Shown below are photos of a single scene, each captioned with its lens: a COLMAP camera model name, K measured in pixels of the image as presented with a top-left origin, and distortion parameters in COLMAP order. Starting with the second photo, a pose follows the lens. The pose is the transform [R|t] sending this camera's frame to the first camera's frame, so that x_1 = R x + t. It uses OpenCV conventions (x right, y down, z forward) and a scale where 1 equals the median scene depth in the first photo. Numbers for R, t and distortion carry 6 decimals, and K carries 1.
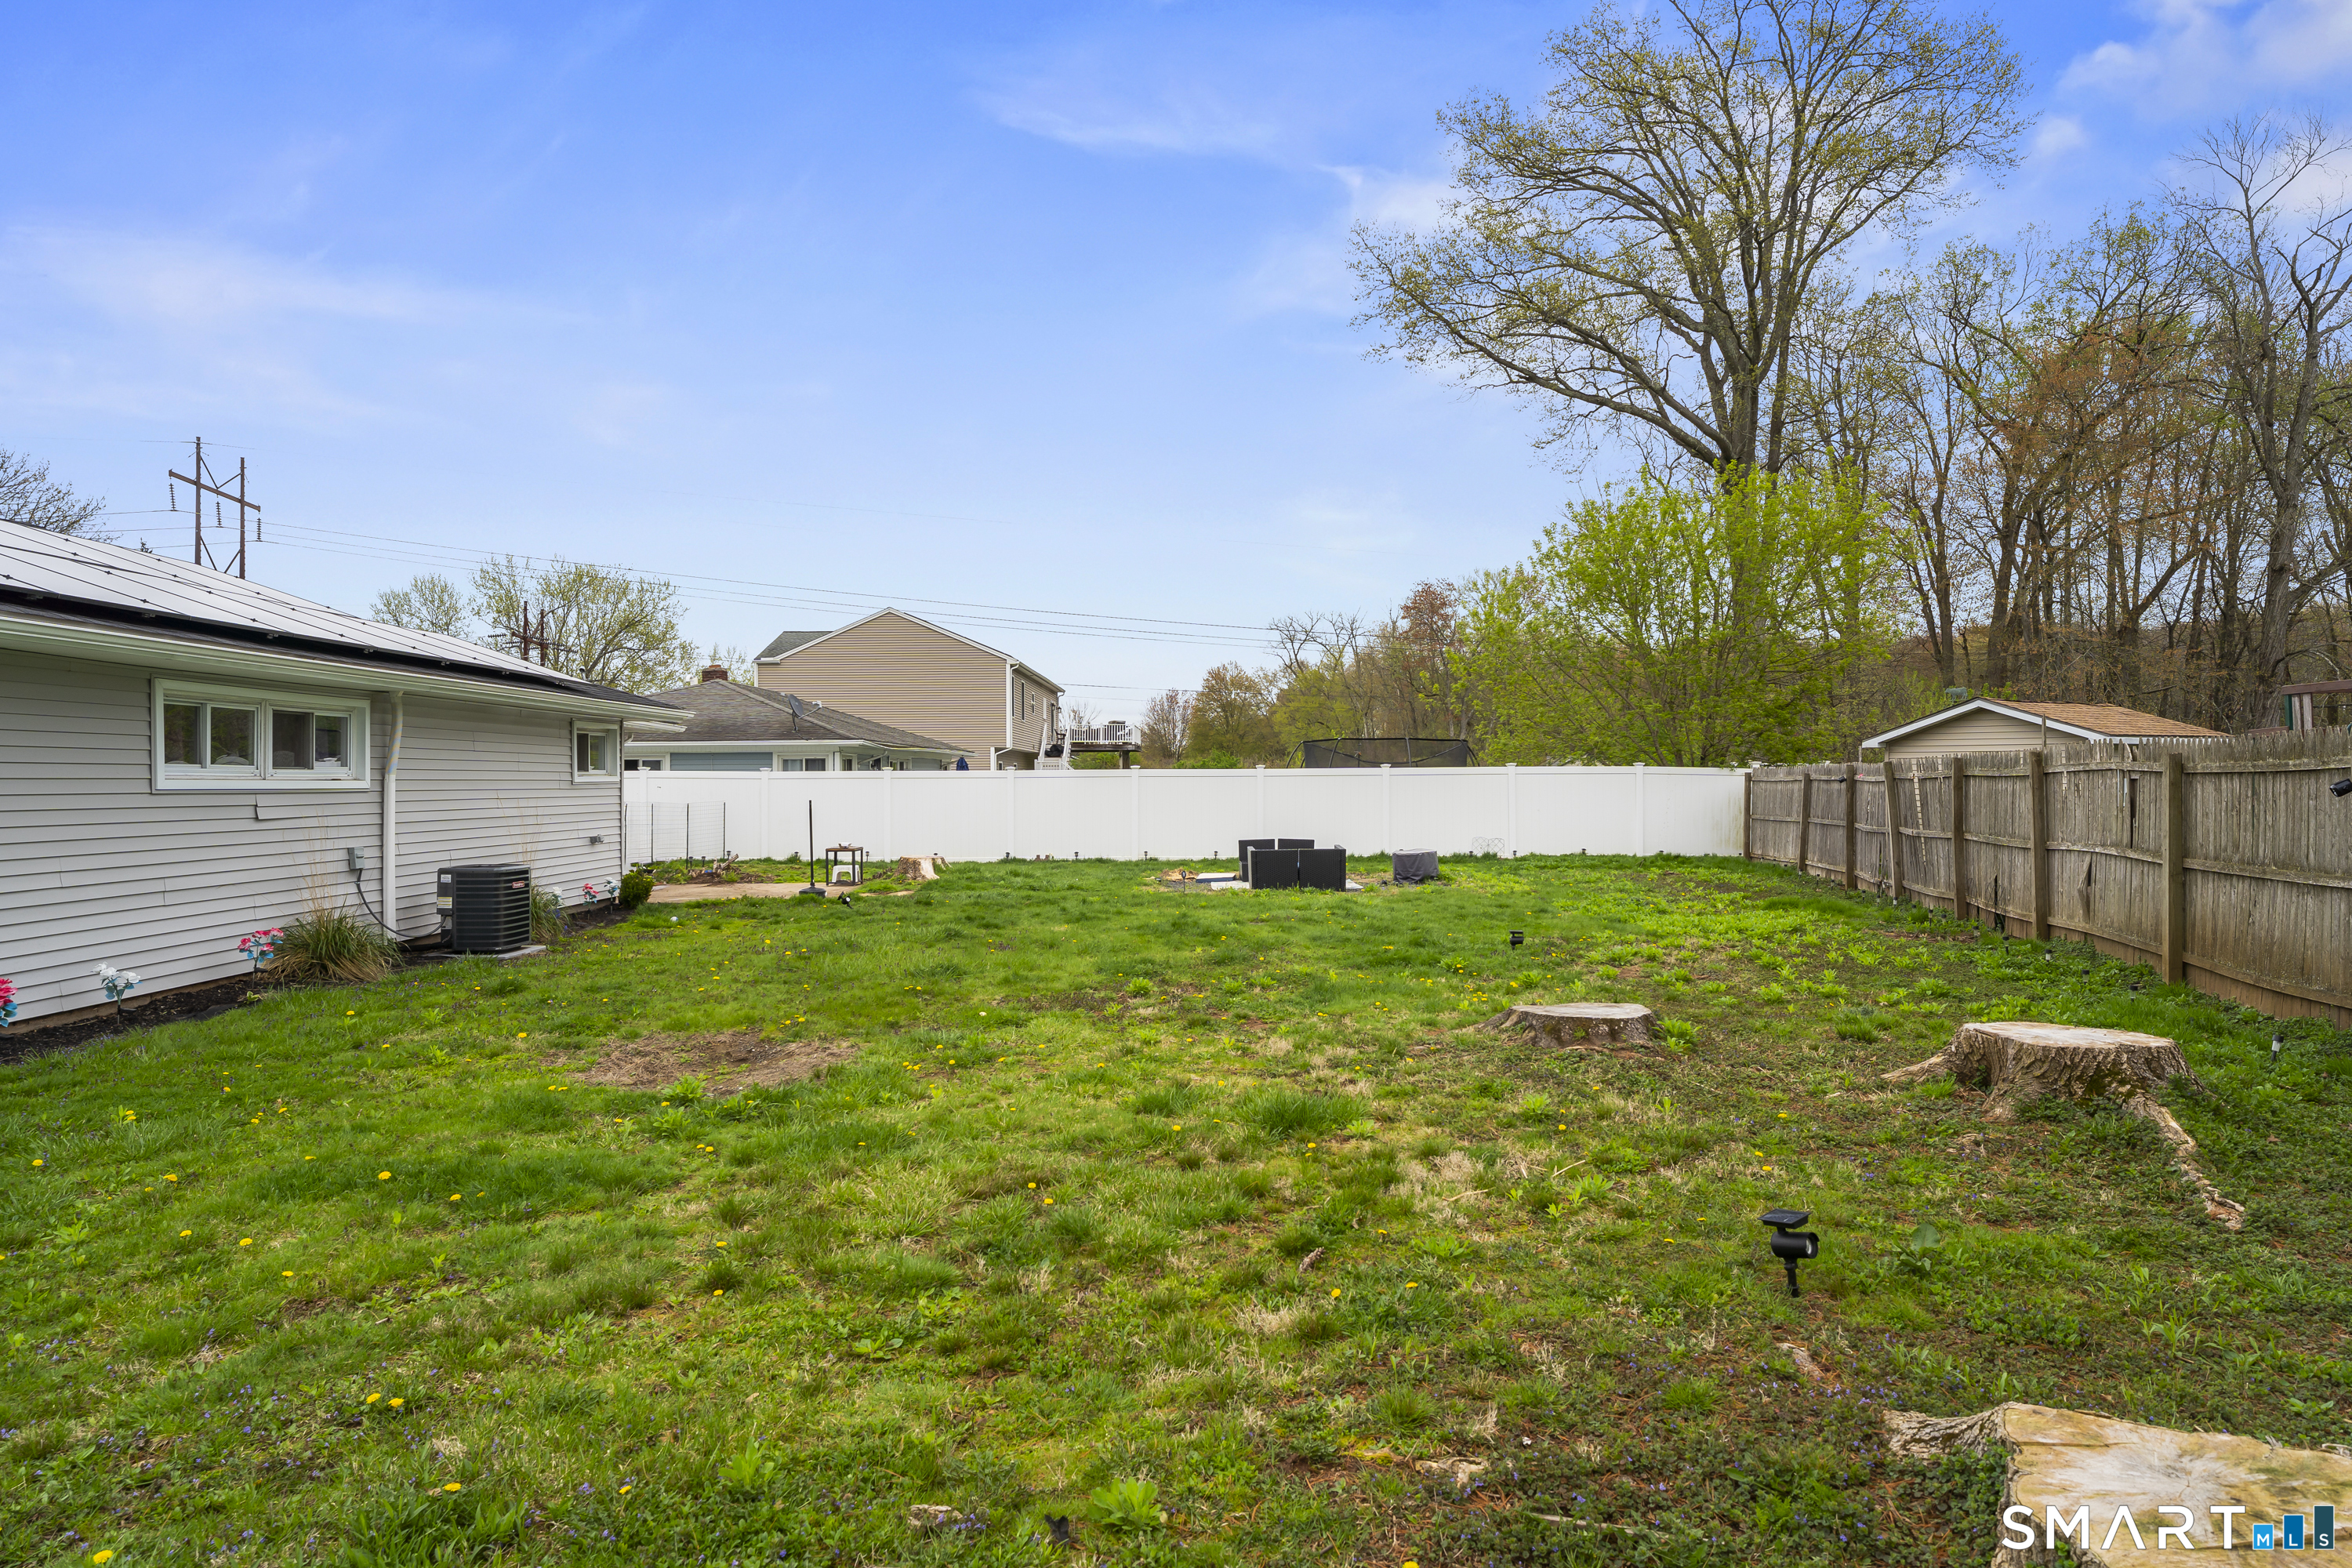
lens RADIAL K [[1292.1, 0, 1176.0], [0, 1292.1, 784.0], [0, 0, 1]] dist [-0.022517, -0.000756]
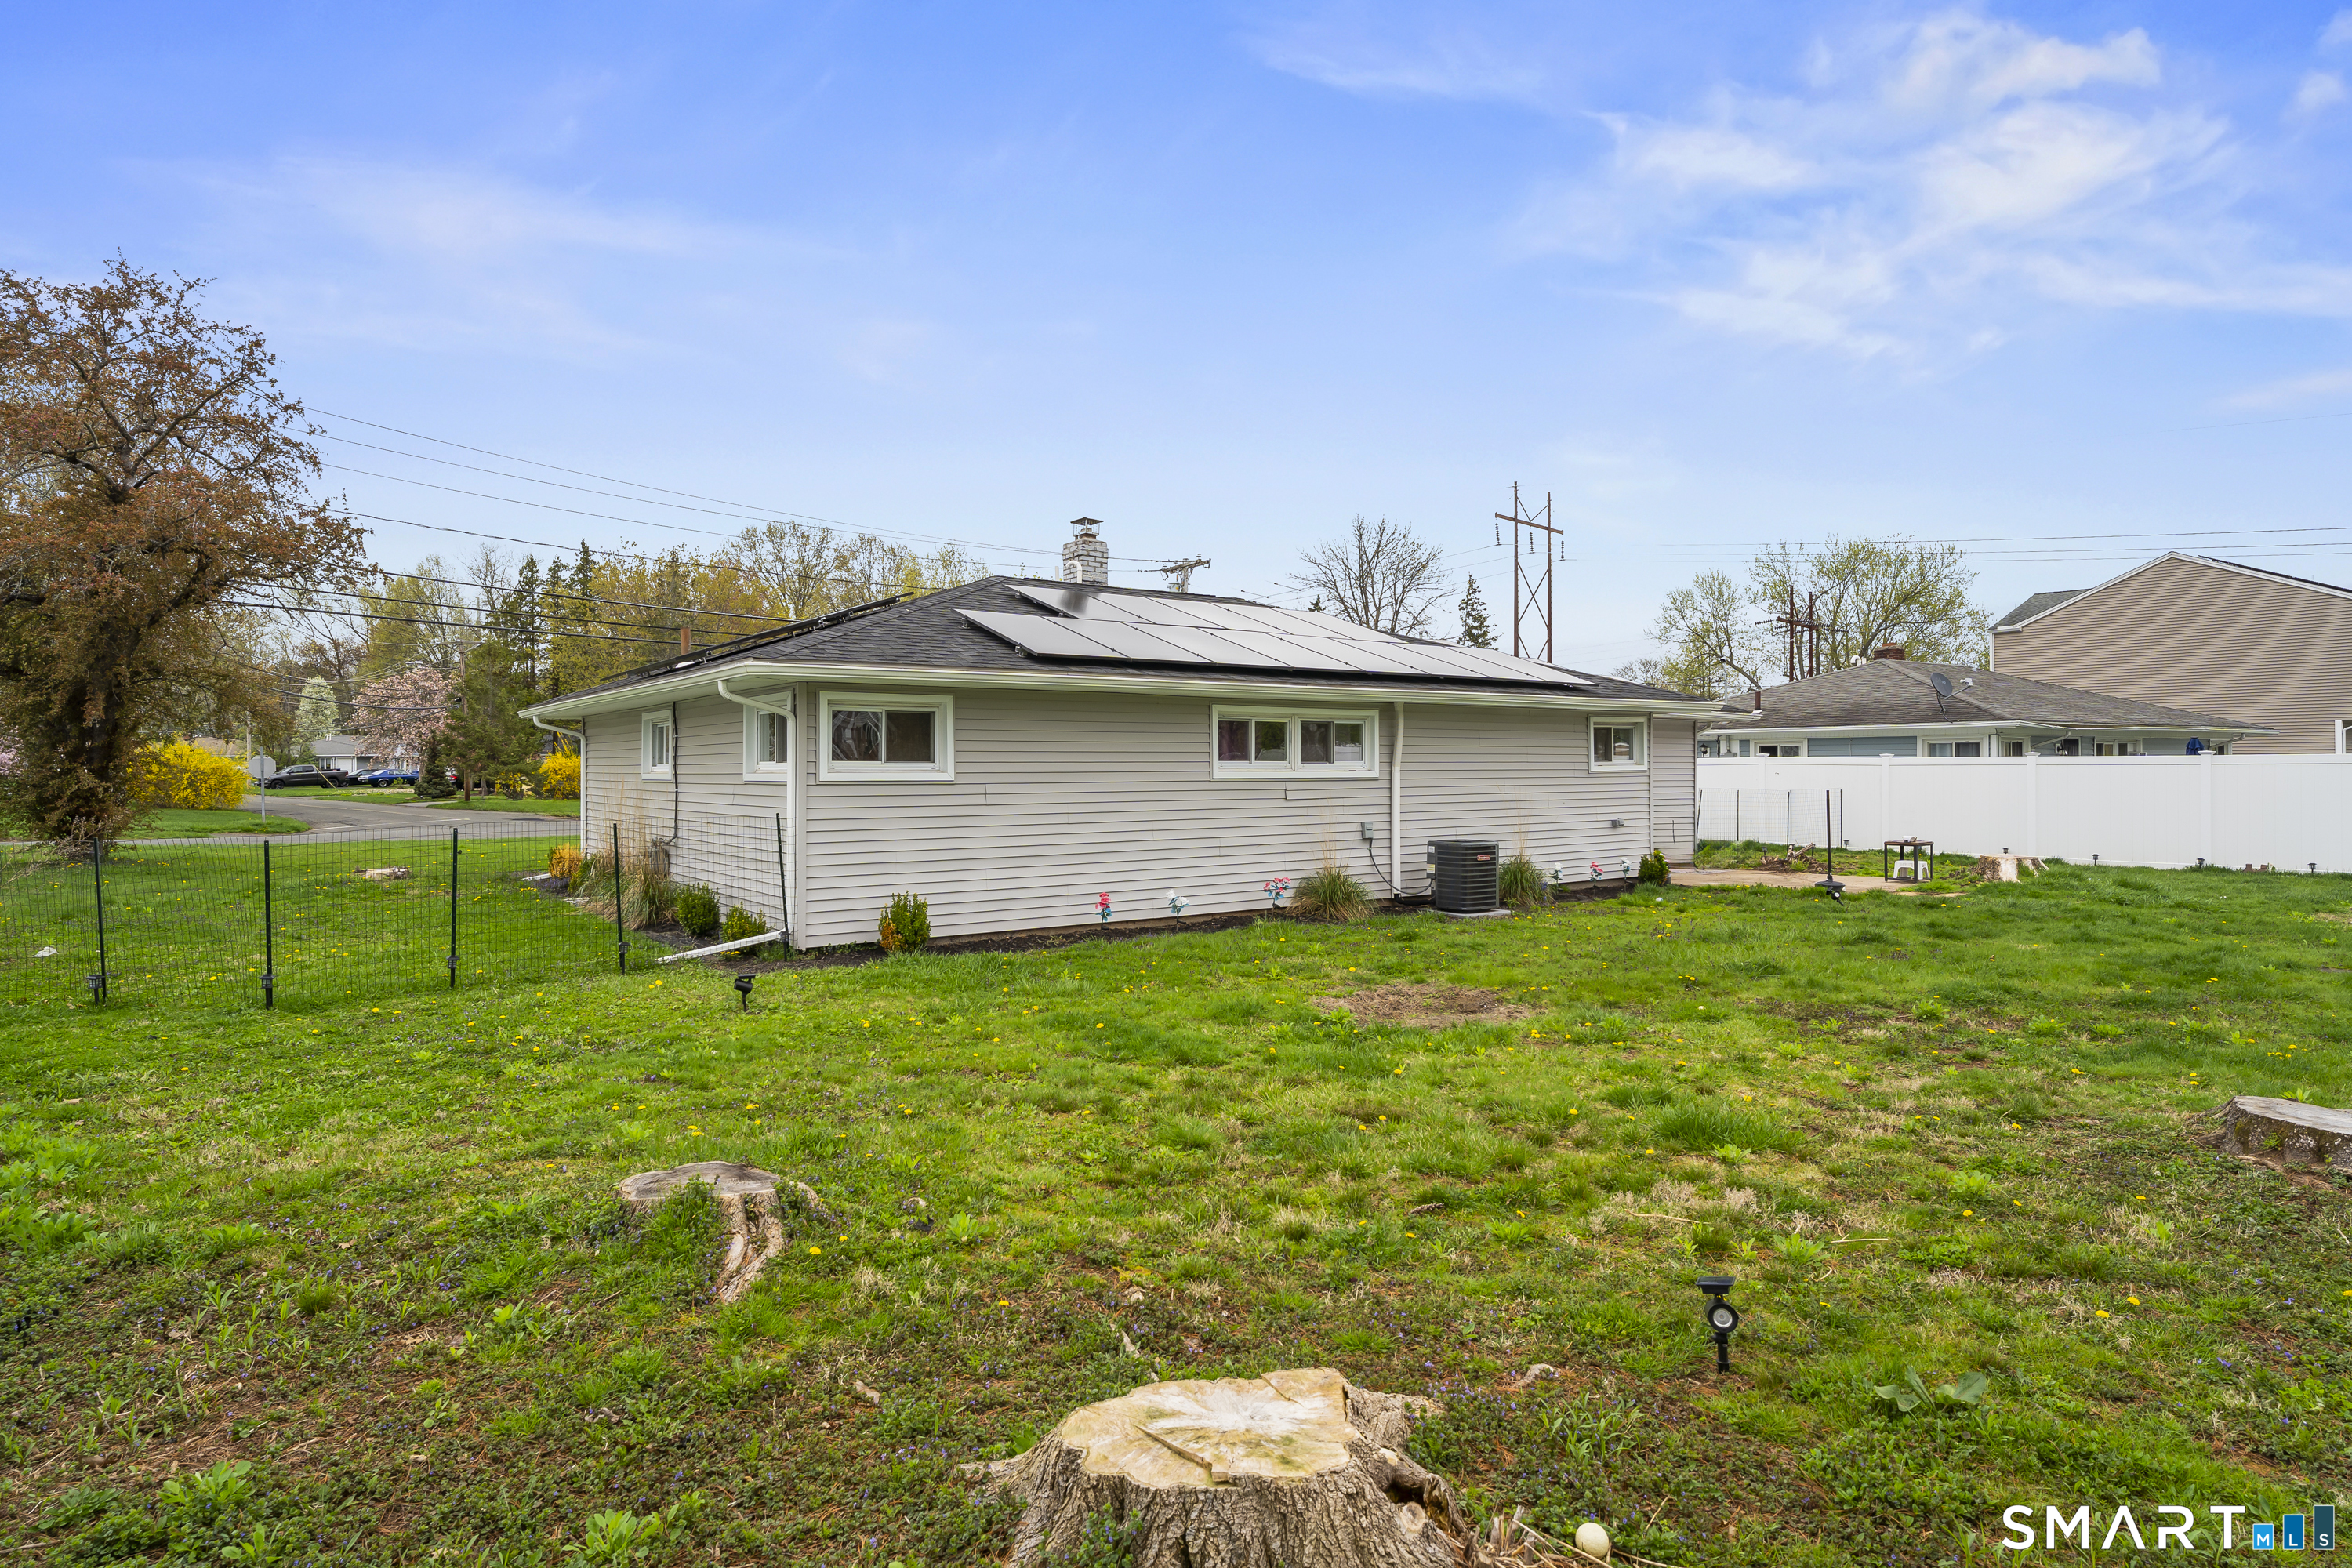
lens RADIAL K [[1301.9, 0, 1176.0], [0, 1301.9, 784.0], [0, 0, 1]] dist [-0.002190, 0.000240]
pose [[0.586117, 0.011851, -0.810140, 0.302464], [-0.000395, 0.999897, 0.014342, -0.008085], [0.810226, -0.008086, 0.586062, 0.048458]]
